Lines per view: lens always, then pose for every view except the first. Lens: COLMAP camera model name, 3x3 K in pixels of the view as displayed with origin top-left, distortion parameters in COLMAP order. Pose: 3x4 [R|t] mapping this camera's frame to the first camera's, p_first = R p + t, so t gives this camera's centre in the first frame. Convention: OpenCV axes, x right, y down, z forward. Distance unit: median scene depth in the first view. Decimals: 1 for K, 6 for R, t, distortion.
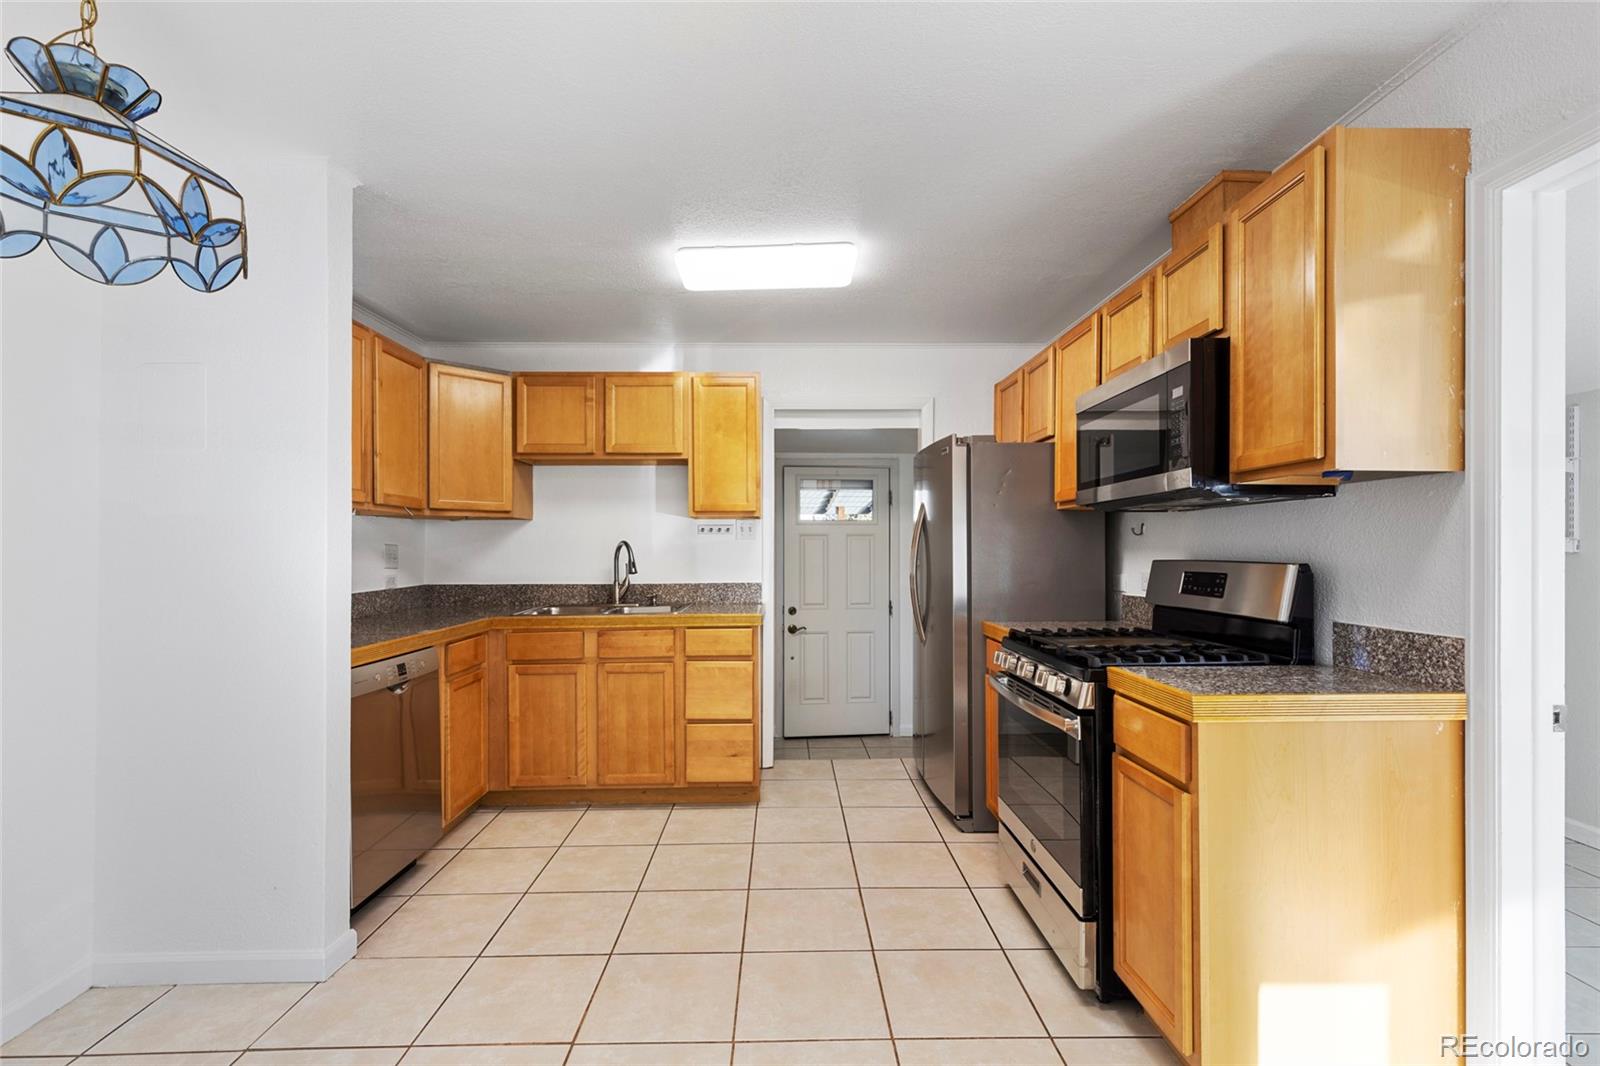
lens RADIAL K [[717.3, 0, 792.1], [0, 717.3, 538.9], [0, 0, 1]] dist [0.003814, -0.000710]
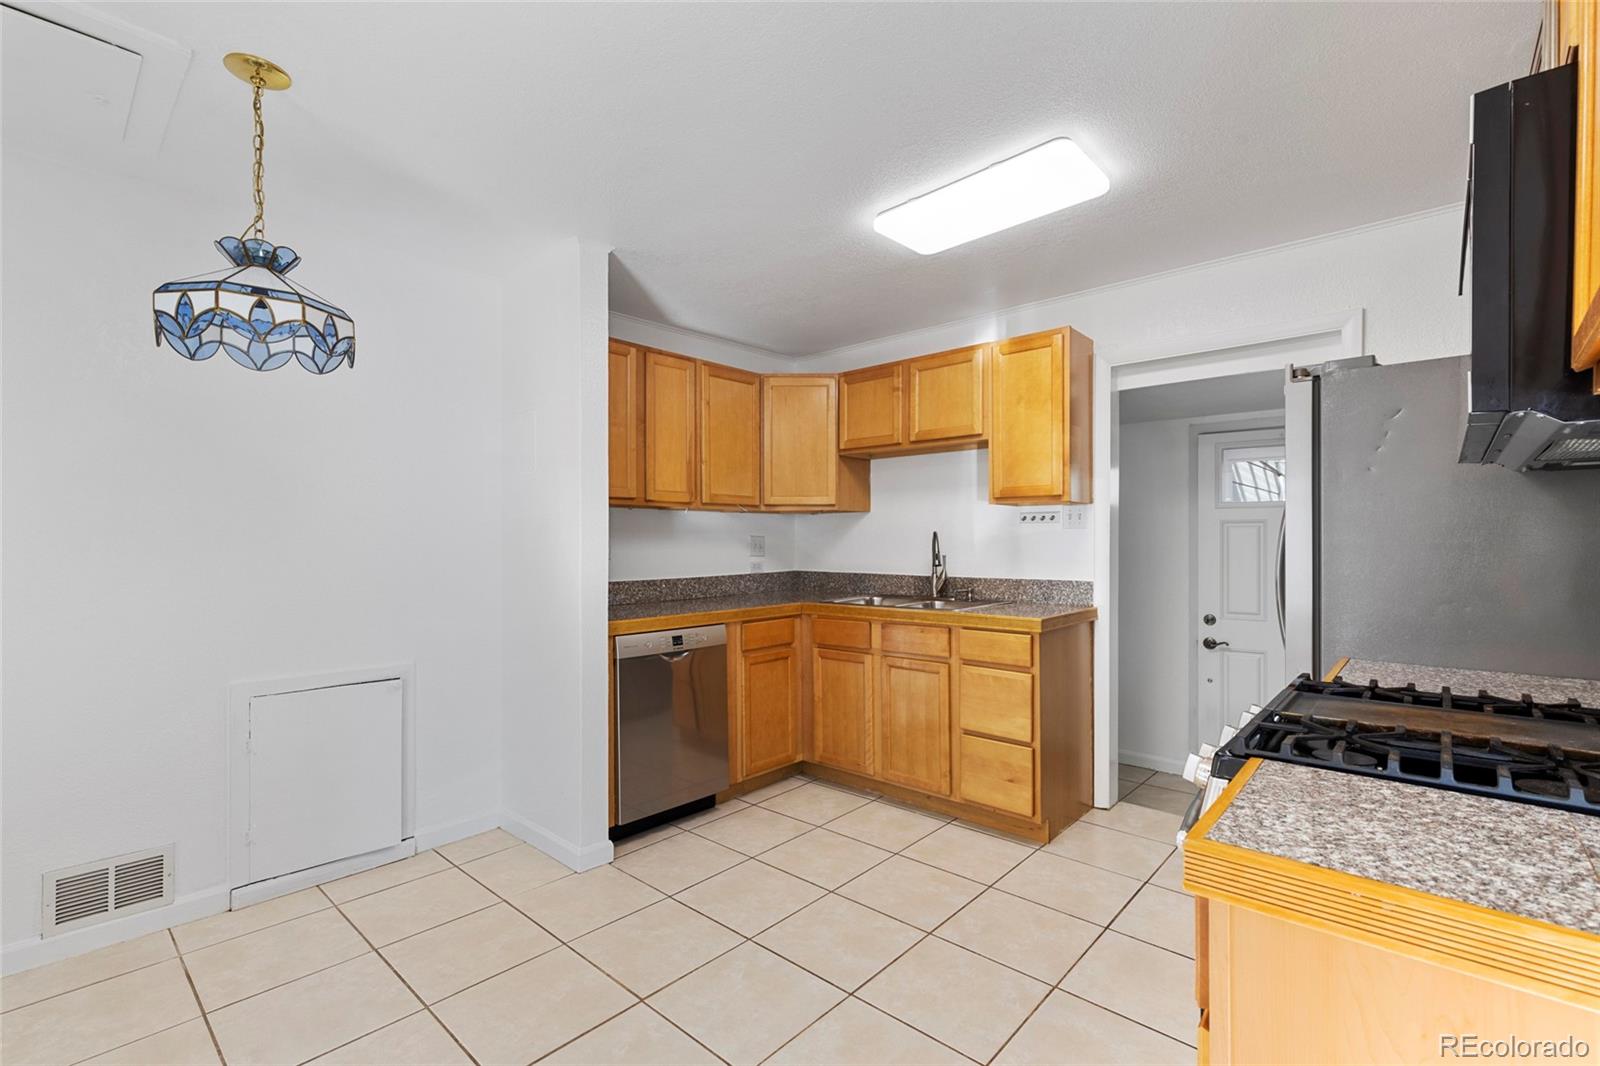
lens RADIAL K [[717.3, 0, 811.4], [0, 717.3, 534.5], [0, 0, 1]] dist [0.003814, -0.000710]
pose [[0.729371, -0.003459, -0.684109, 0.347219], [0.009324, 0.999945, 0.004886, 0.000464], [0.684055, -0.009942, 0.729363, 0.220554]]
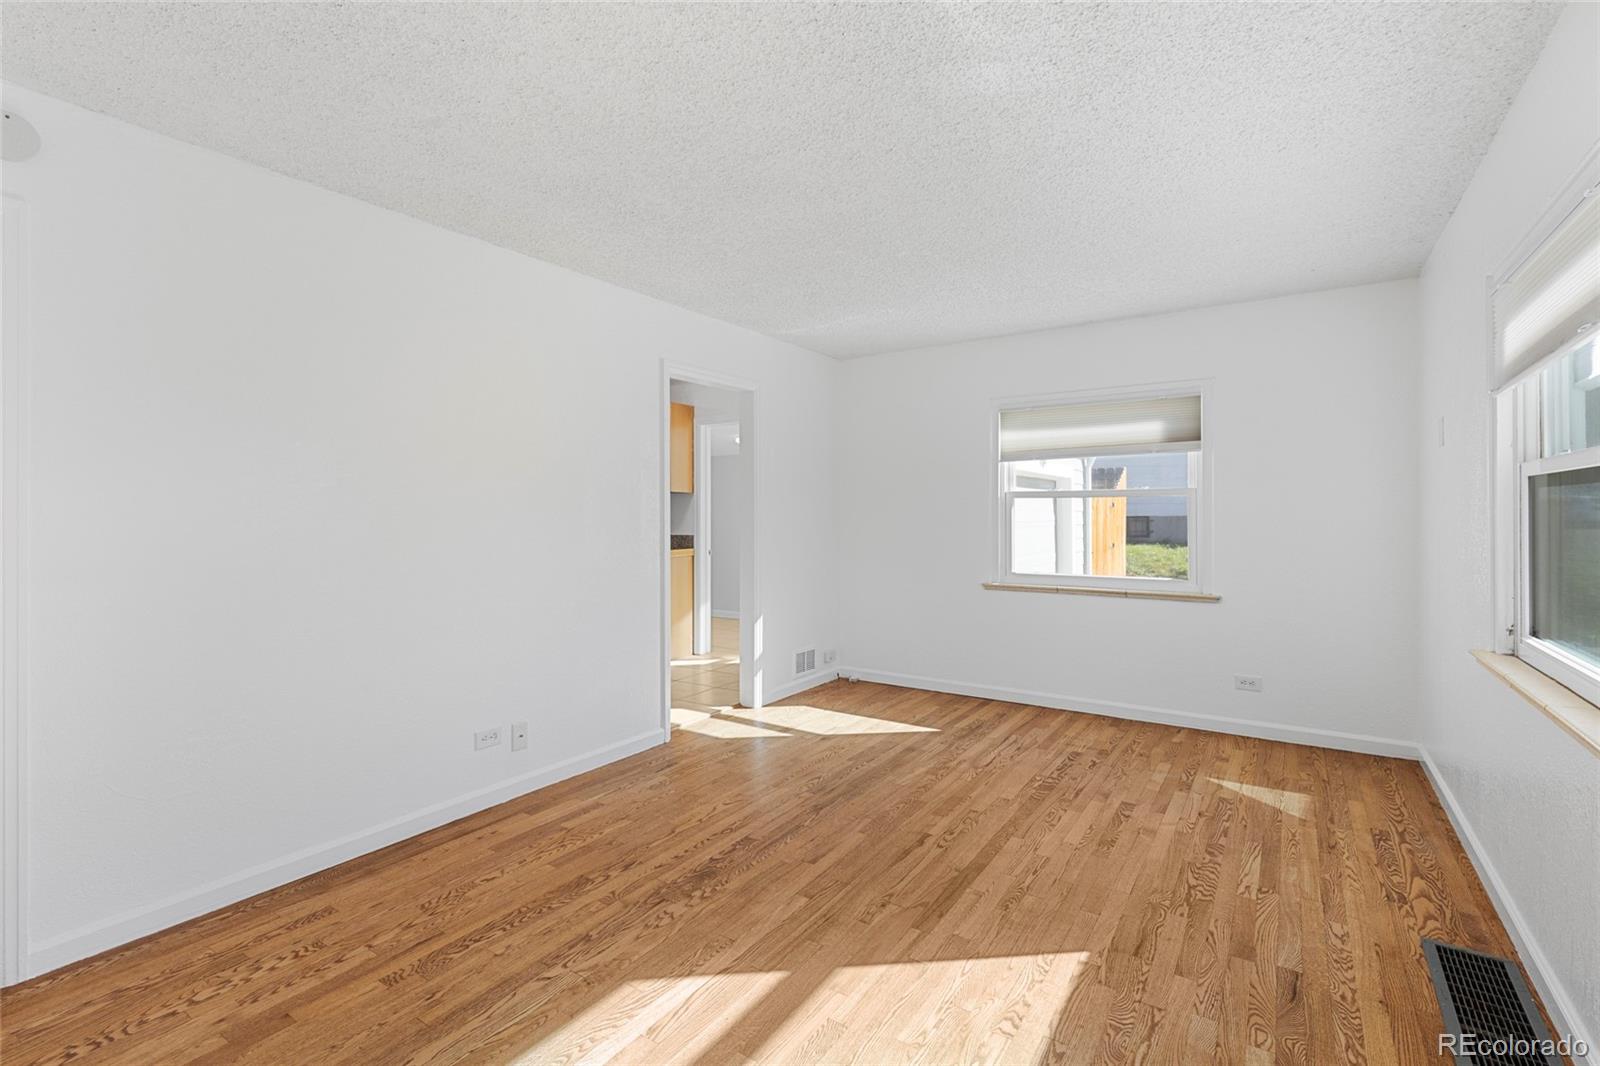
lens RADIAL K [[717.3, 0, 801.6], [0, 717.3, 521.6], [0, 0, 1]] dist [0.003814, -0.000710]
pose [[0.584727, -0.007899, 0.811192, -1.163238], [-0.004850, 0.999901, 0.013232, 0.003576], [-0.811216, -0.011672, 0.584631, -1.085395]]
